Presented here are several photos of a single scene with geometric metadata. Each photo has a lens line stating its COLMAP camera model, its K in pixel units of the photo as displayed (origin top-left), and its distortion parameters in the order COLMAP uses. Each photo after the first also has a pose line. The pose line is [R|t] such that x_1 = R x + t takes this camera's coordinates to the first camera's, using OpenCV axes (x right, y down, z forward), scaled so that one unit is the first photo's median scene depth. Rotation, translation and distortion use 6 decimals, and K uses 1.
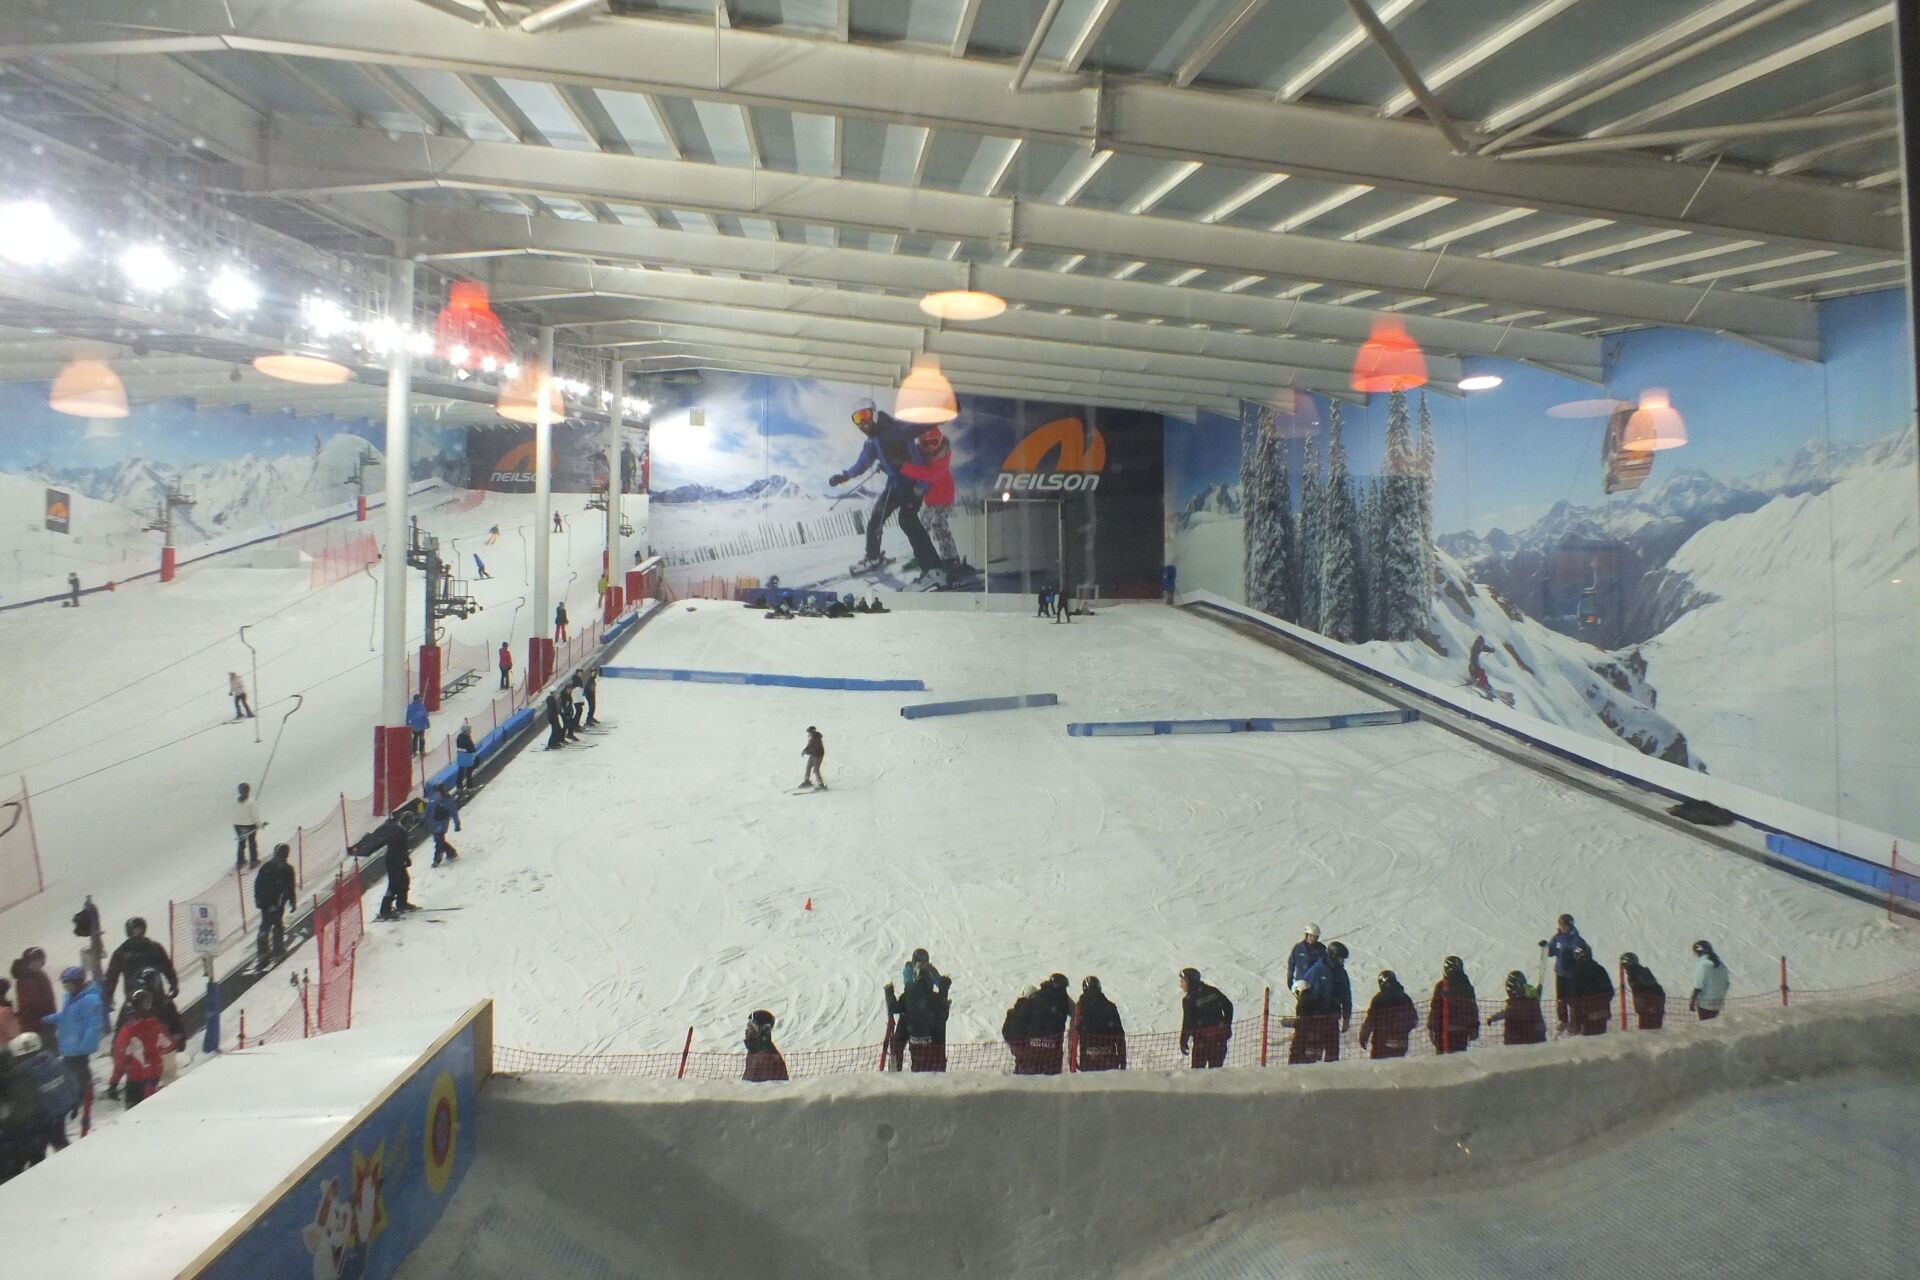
lens RADIAL K [[1265.1, 0, 1060.4], [0, 1265.1, 668.8], [0, 0, 1]] dist [-0.081707, 0.030359]
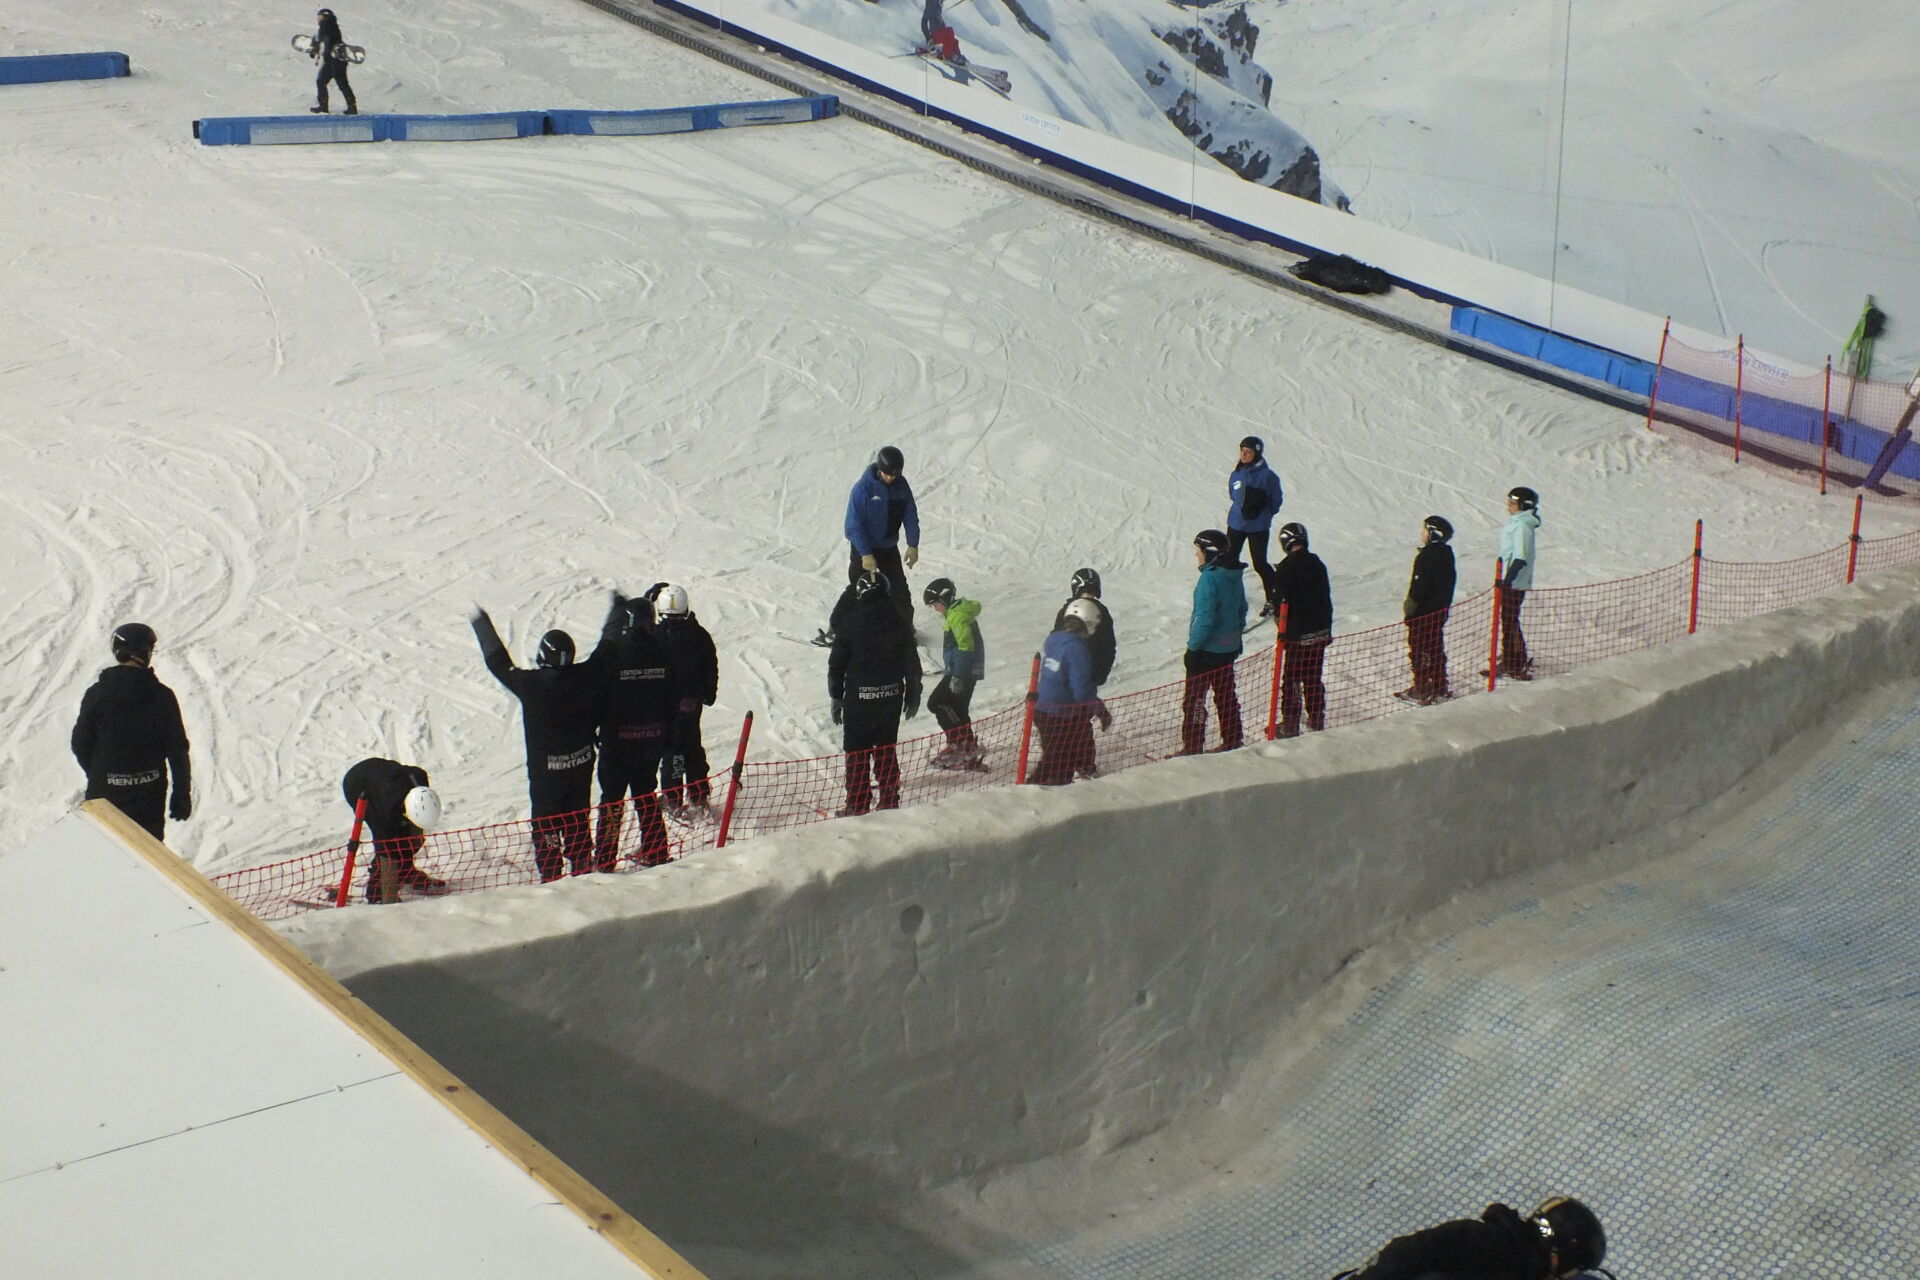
lens RADIAL K [[2321.5, 0, 1010.7], [0, 2321.5, 606.6], [0, 0, 1]] dist [-0.194772, 0.711663]
pose [[0.860884, -0.098386, 0.499198, -0.223697], [-0.034617, 0.967527, 0.250386, -0.009121], [-0.507622, -0.232834, 0.829523, 0.056475]]
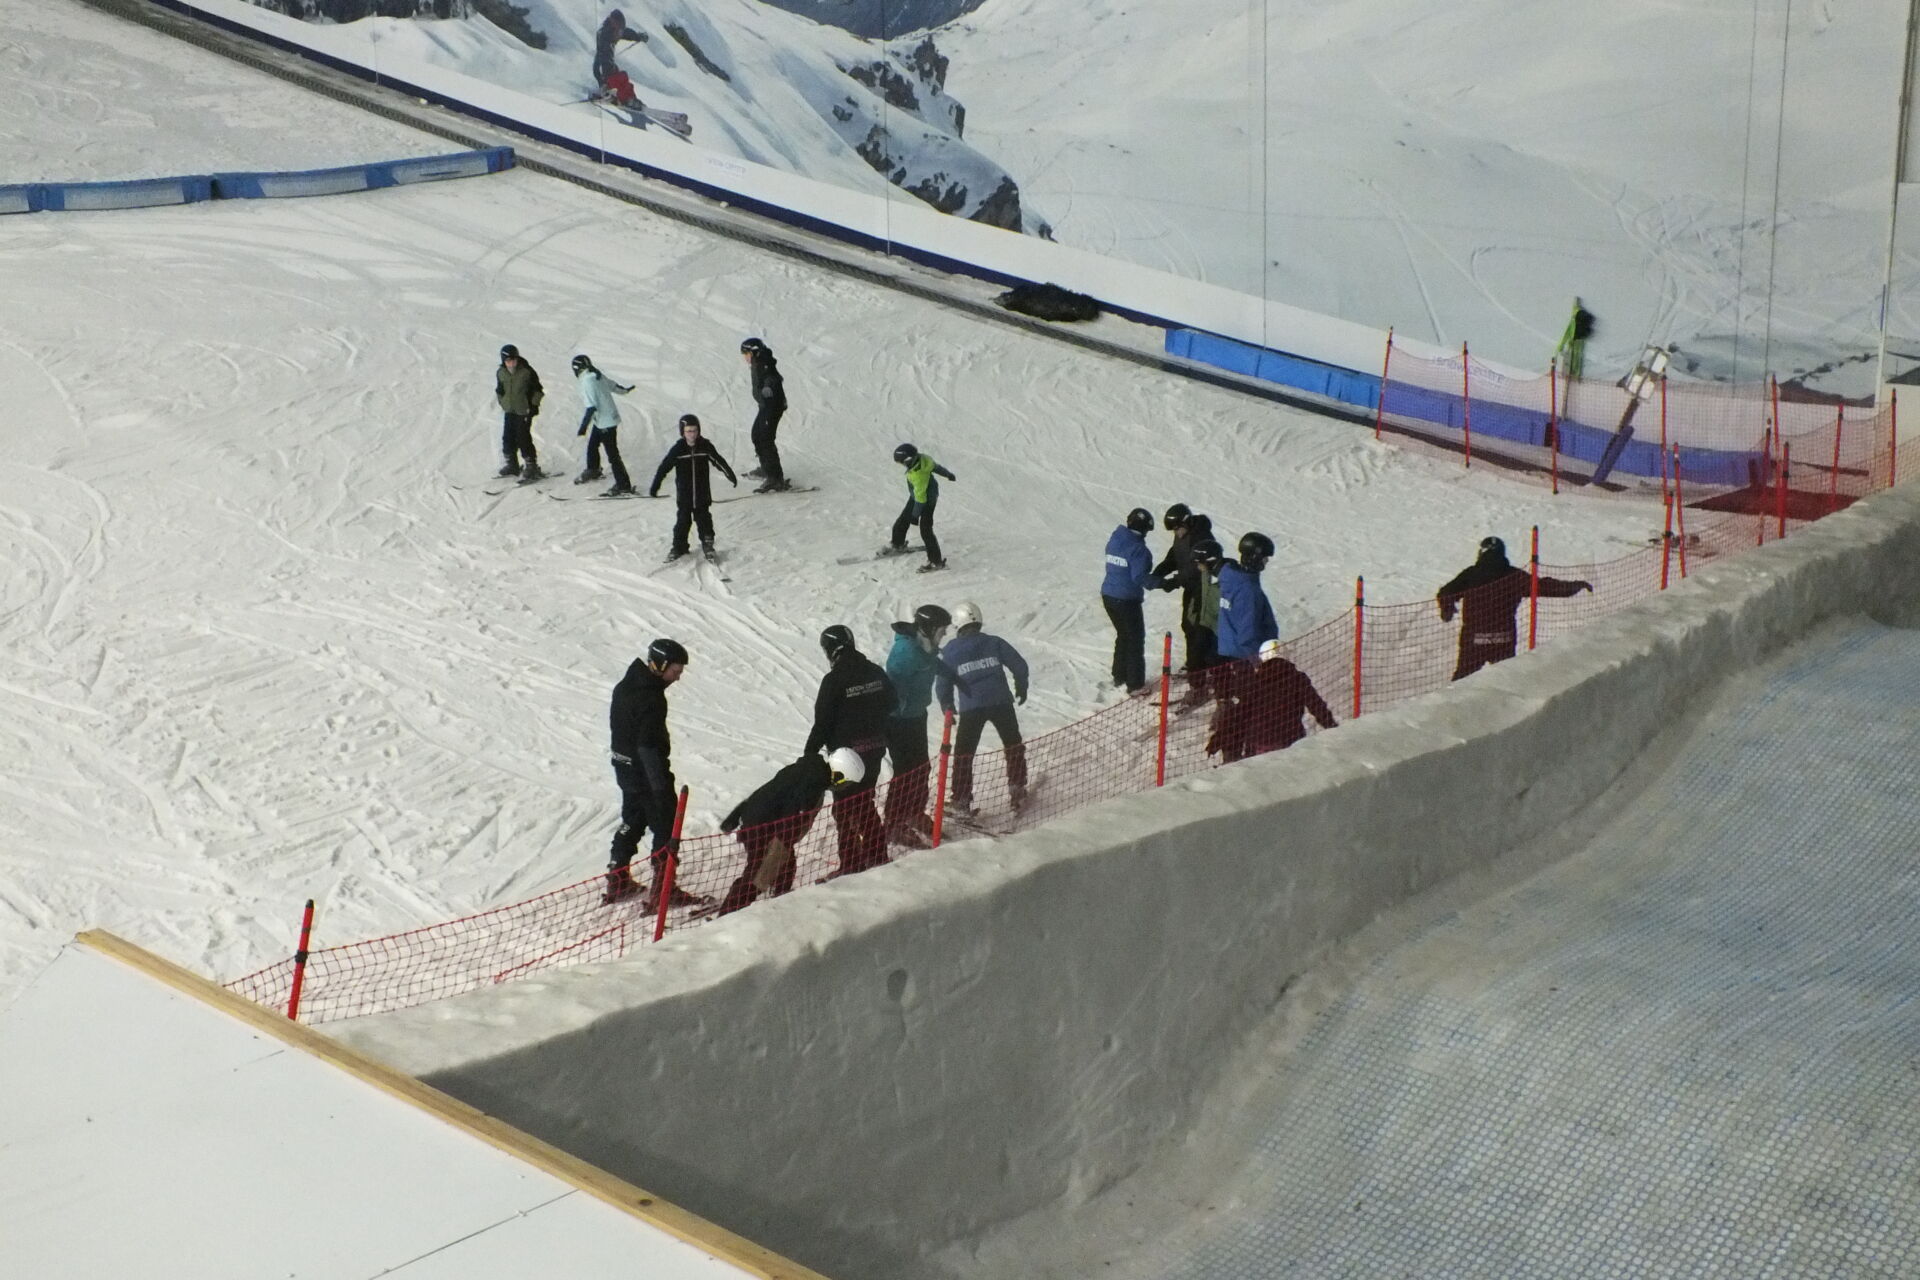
lens RADIAL K [[2368.4, 0, 888.0], [0, 2368.4, 645.1], [0, 0, 1]] dist [-0.176591, 0.589185]
pose [[0.787369, -0.154337, 0.596850, -0.274347], [0.003487, 0.969255, 0.246035, -0.010292], [-0.616472, -0.191640, 0.763699, 0.089448]]
